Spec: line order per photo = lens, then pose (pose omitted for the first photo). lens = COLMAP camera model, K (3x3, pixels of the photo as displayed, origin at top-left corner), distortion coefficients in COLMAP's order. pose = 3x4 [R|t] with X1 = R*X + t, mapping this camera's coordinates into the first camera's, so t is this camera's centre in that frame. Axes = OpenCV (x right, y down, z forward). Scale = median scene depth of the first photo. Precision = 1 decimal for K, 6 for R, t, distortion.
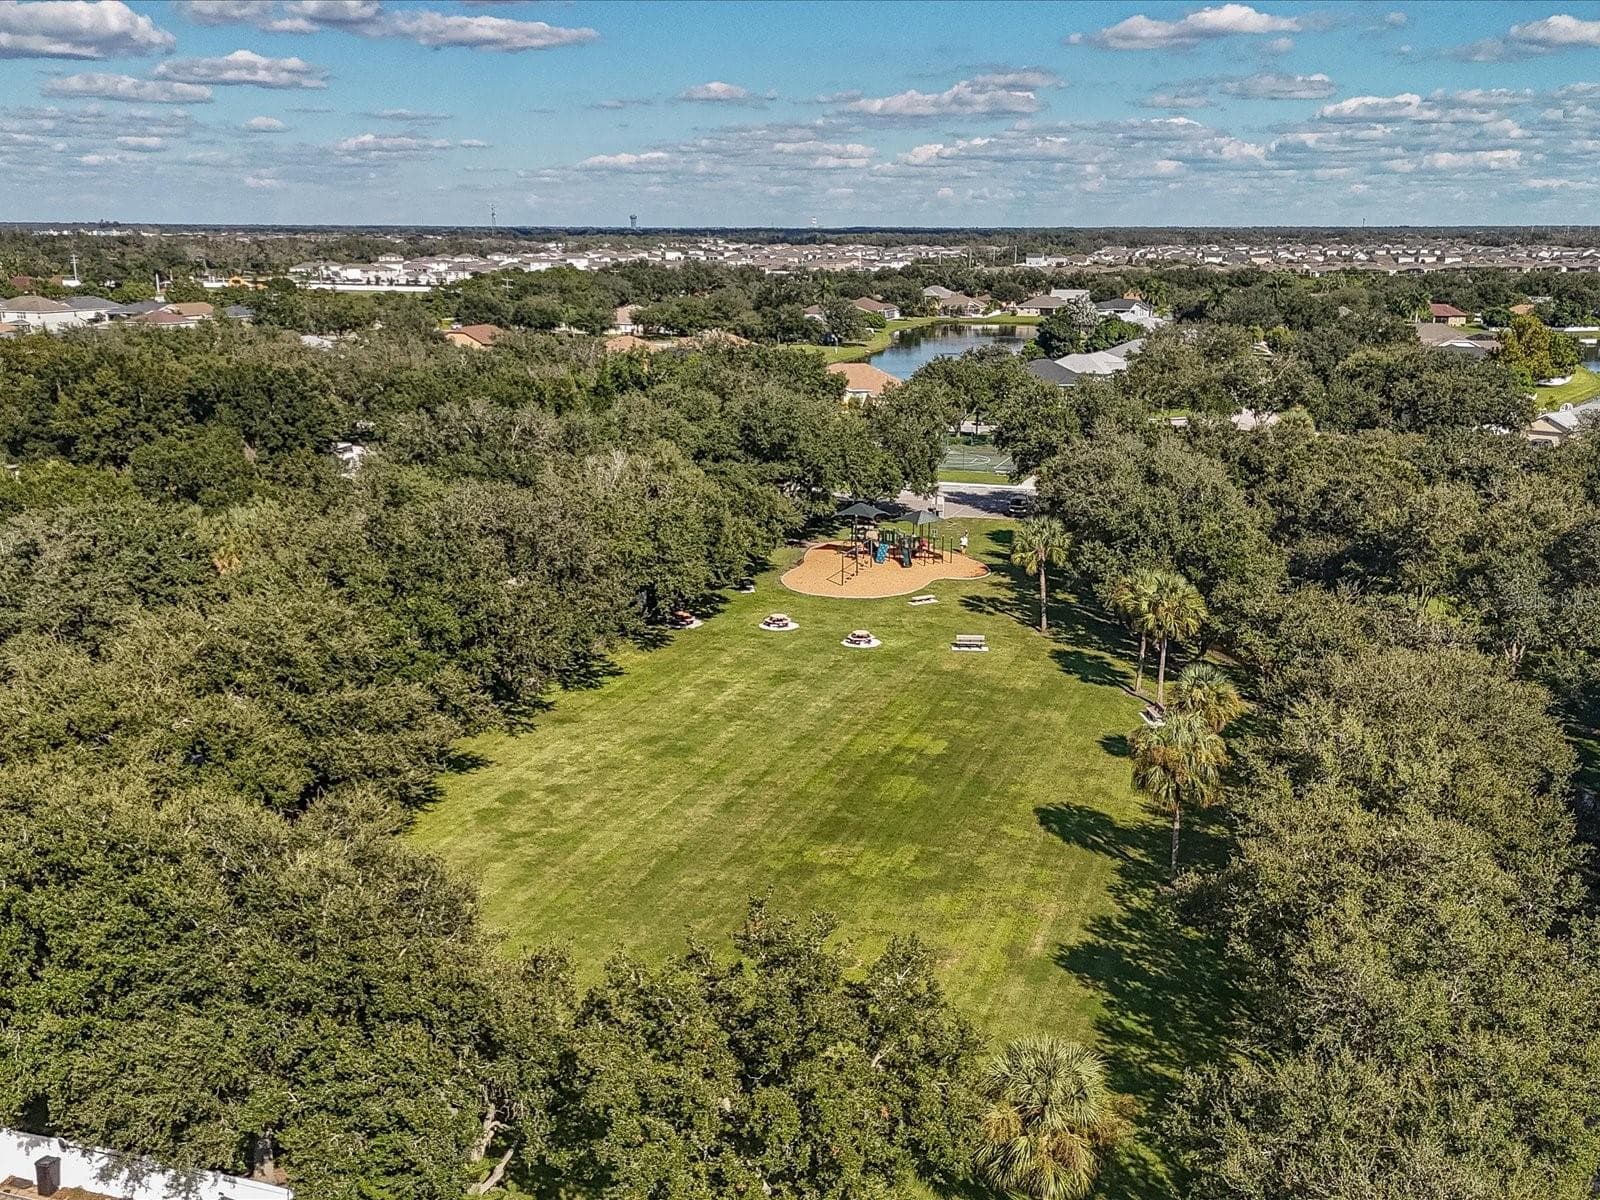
lens RADIAL K [[1557.6, 0, 799.2], [0, 1557.6, 601.0], [0, 0, 1]] dist [0.047361, 0.000000]
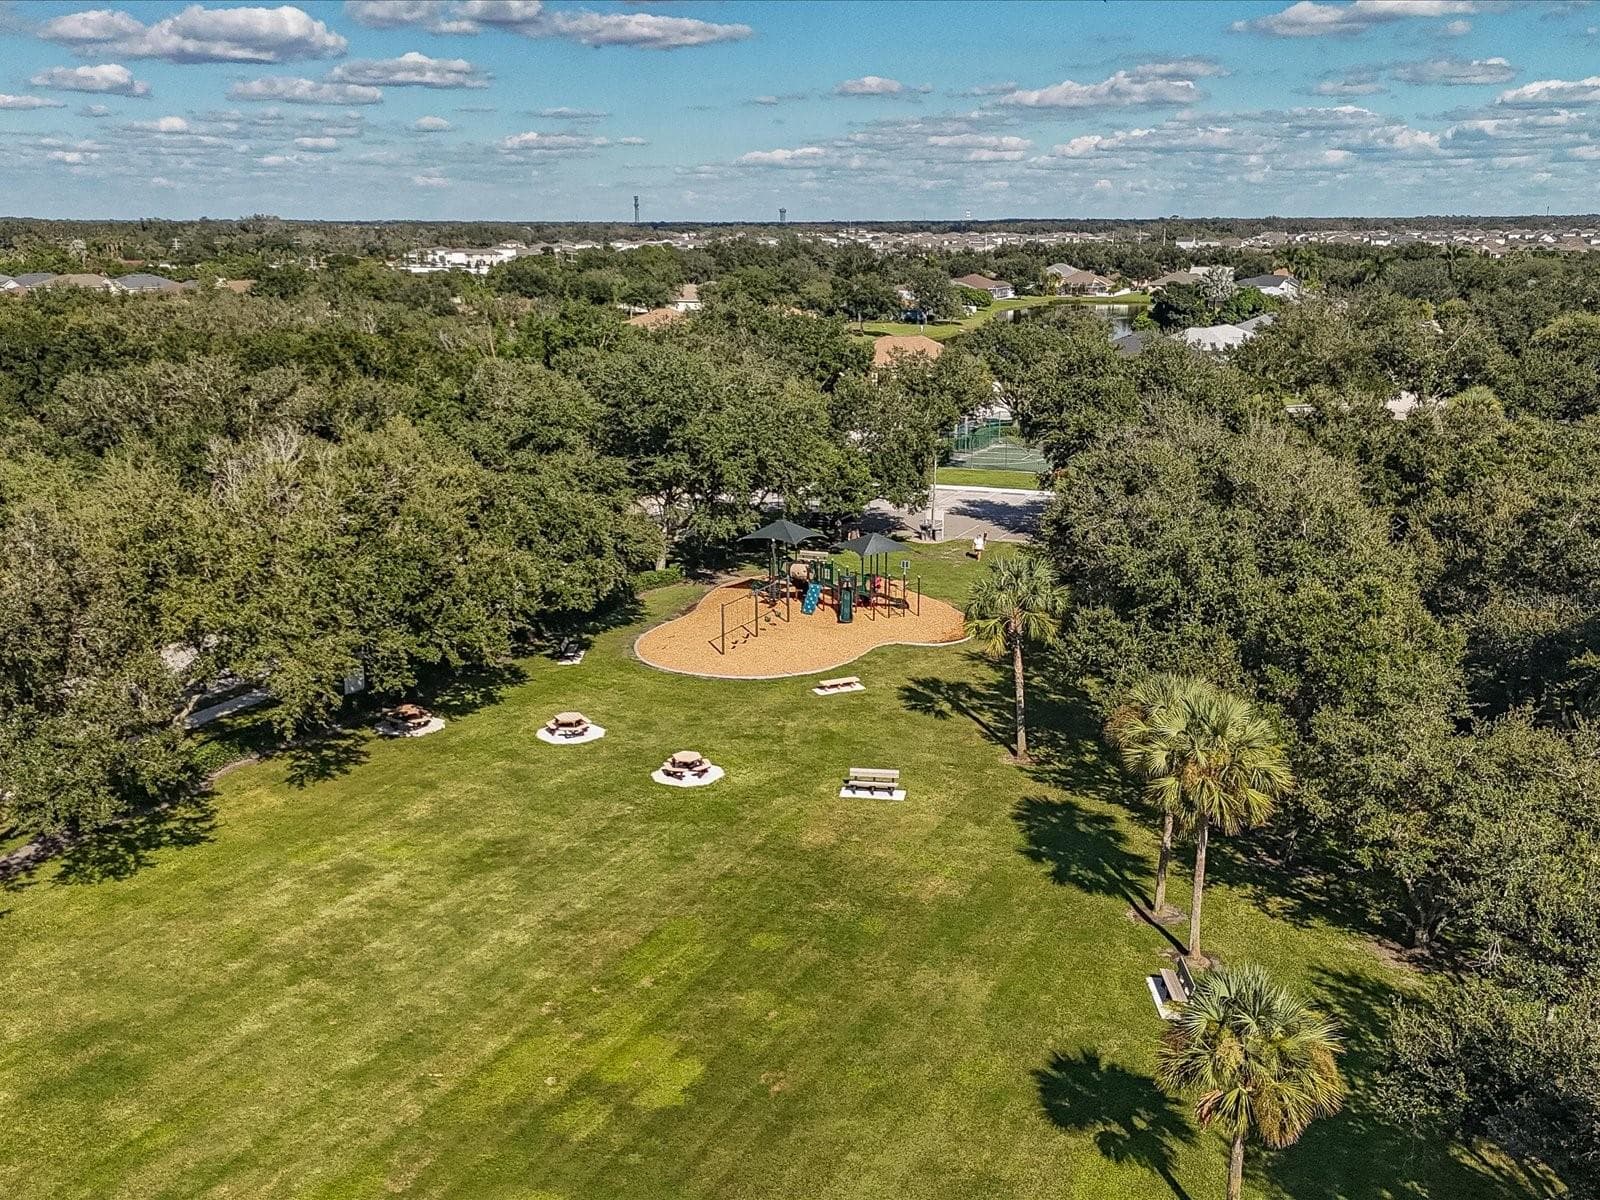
lens RADIAL K [[1557.6, 0, 801.6], [0, 1557.6, 549.6], [0, 0, 1]] dist [0.047361, 0.000000]
pose [[0.995345, 0.015443, -0.095130, 0.035018], [-0.018115, 0.999463, -0.027294, -0.010560], [0.094657, 0.028890, 0.995091, 0.113304]]
